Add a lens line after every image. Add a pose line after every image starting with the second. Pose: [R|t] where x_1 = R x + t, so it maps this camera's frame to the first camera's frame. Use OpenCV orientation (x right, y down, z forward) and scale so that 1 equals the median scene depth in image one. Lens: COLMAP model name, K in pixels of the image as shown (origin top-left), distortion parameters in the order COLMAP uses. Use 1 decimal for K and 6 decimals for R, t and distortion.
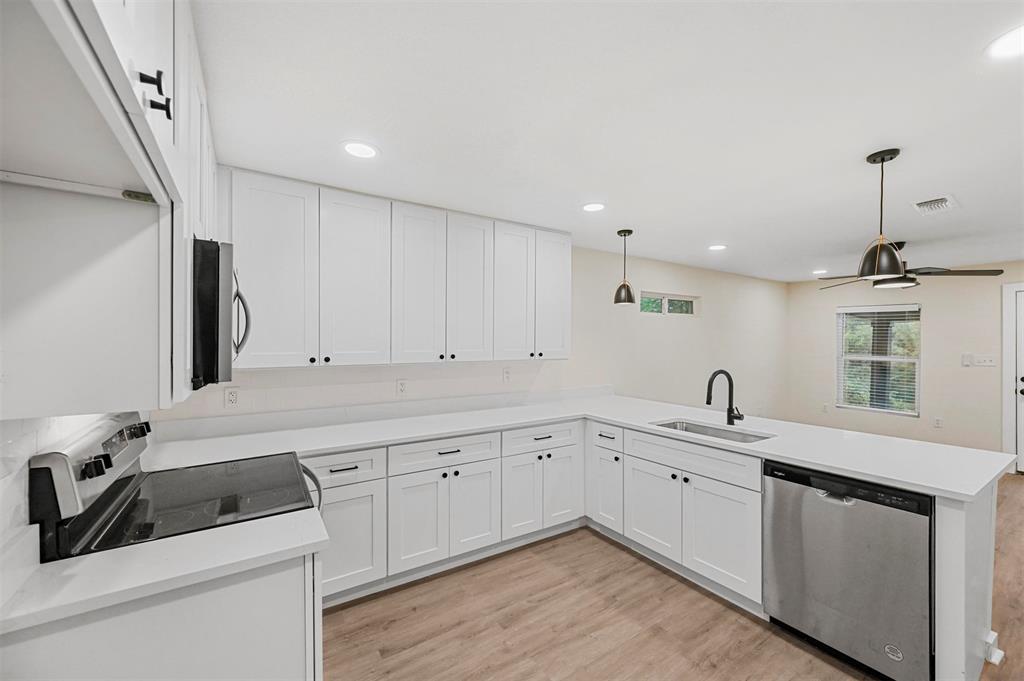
lens RADIAL K [[409.0, 0, 532.6], [0, 409.0, 339.6], [0, 0, 1]] dist [0.017768, 0.000336]
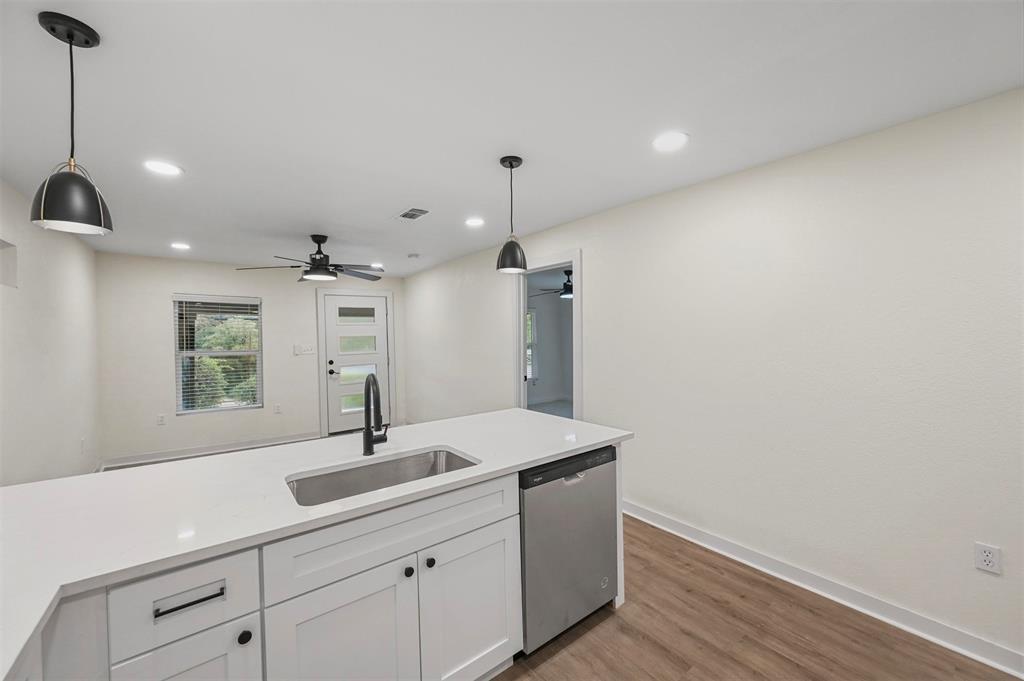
lens RADIAL K [[399.8, 0, 512.0], [0, 399.8, 340.5], [0, 0, 1]] dist [0.001374, 0.000050]
pose [[-0.032959, -0.017862, 0.999297, -0.101258], [0.007251, 0.999810, 0.018110, 0.006733], [-0.999430, 0.007843, -0.032823, 0.458958]]
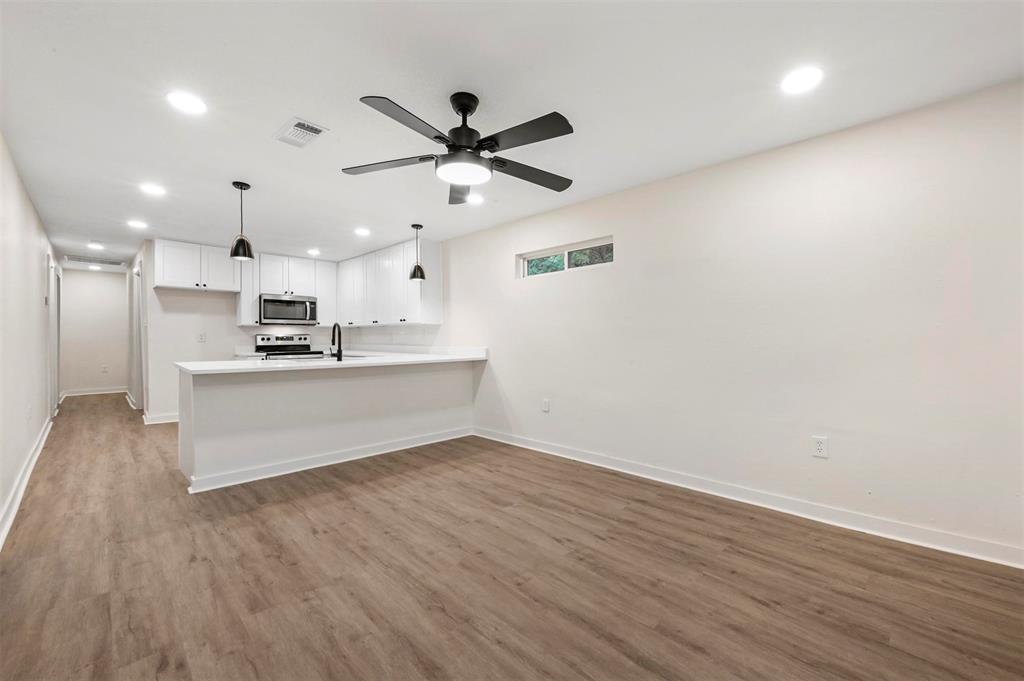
lens RADIAL K [[412.7, 0, 530.8], [0, 412.7, 338.7], [0, 0, 1]] dist [-0.000640, -0.000154]
pose [[0.220303, -0.004366, -0.975422, 1.133454], [0.012655, 0.999919, -0.001617, 0.071676], [0.975349, -0.011987, 0.220340, 0.784103]]
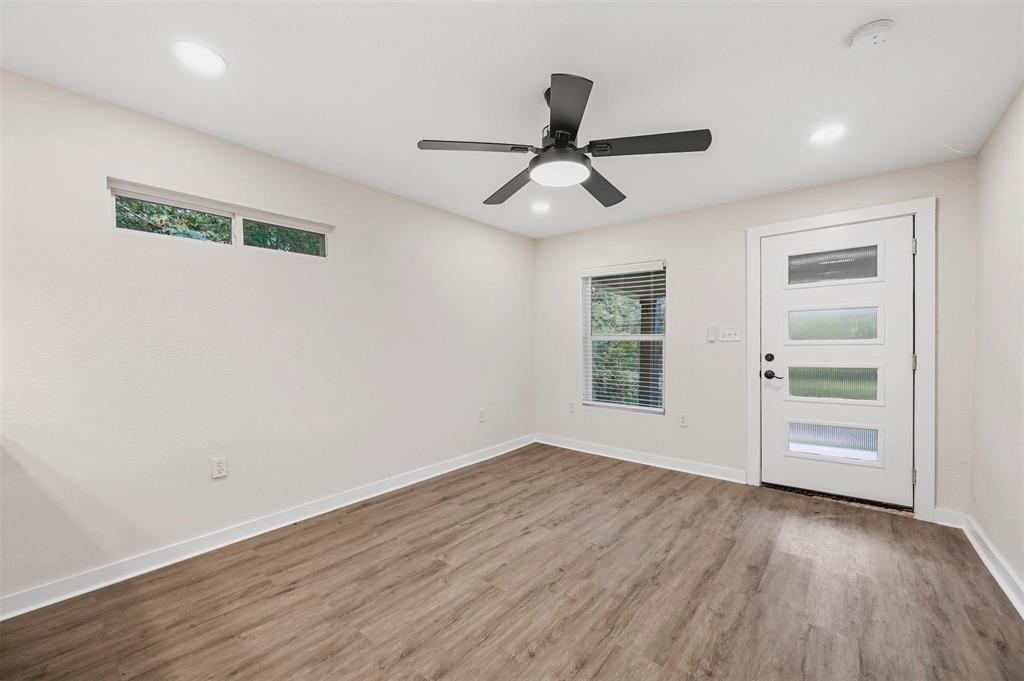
lens RADIAL K [[408.2, 0, 512.0], [0, 408.2, 340.5], [0, 0, 1]] dist [0.000688, 0.000207]
pose [[0.958678, -0.010135, 0.284311, 0.526845], [0.009238, 0.999947, 0.004493, 0.056487], [-0.284342, -0.001681, 0.958721, 0.433250]]
